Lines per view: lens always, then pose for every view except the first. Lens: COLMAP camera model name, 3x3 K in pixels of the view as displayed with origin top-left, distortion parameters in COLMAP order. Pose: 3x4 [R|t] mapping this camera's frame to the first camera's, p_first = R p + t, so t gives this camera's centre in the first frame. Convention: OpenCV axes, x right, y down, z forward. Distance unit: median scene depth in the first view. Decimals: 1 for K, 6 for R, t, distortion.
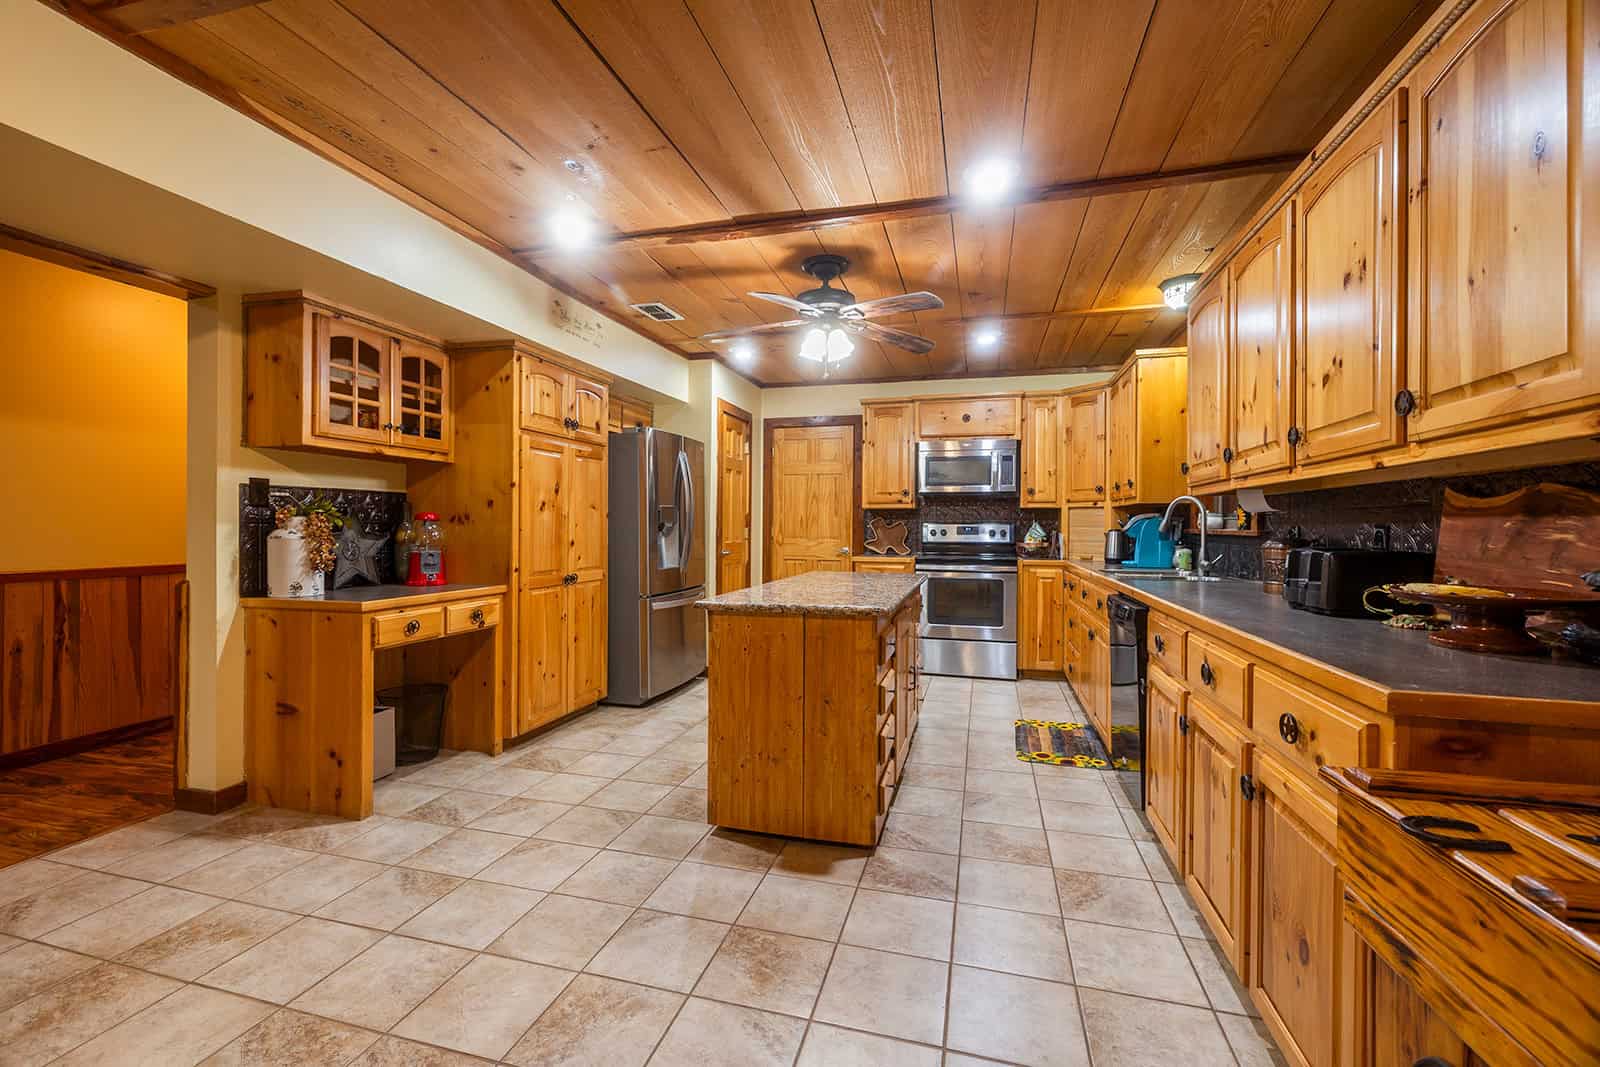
lens RADIAL K [[677.6, 0, 797.0], [0, 677.6, 529.3], [0, 0, 1]] dist [0.000770, 0.000197]
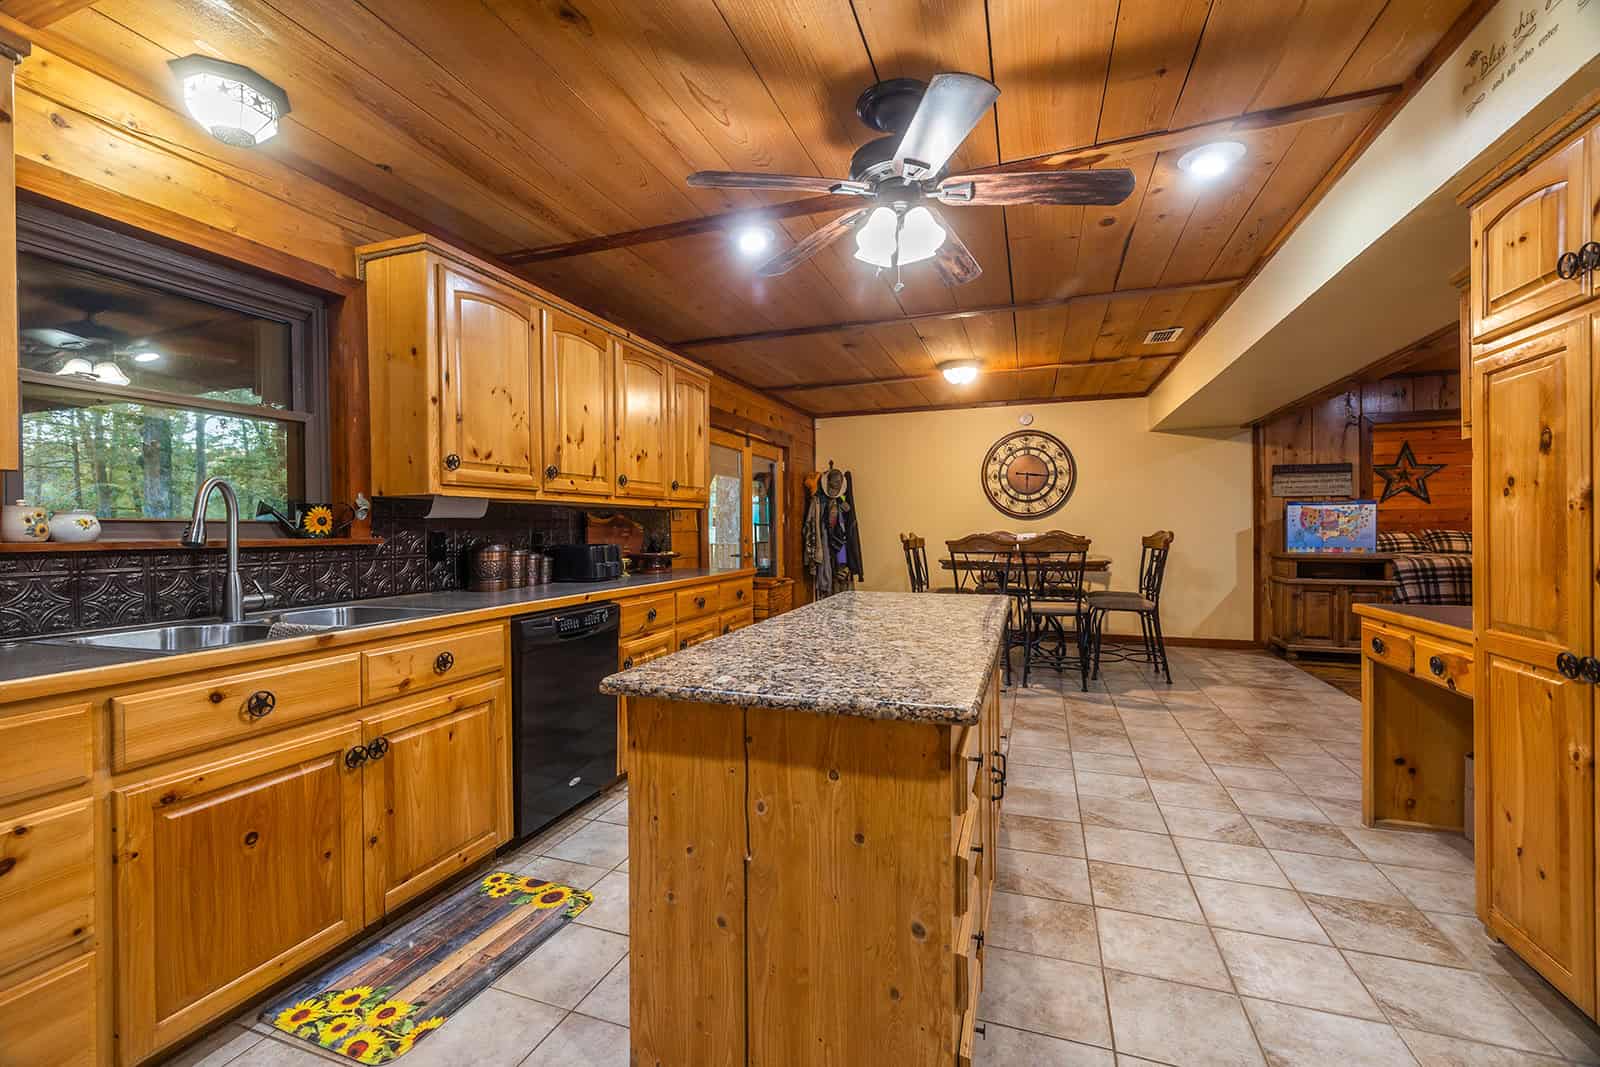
lens RADIAL K [[677.6, 0, 796.1], [0, 677.6, 529.3], [0, 0, 1]] dist [0.000770, 0.000197]
pose [[-0.997252, 0.004872, 0.073920, 0.094667], [0.005334, 0.999967, 0.006062, -0.010800], [-0.073888, 0.006440, -0.997246, 1.705765]]
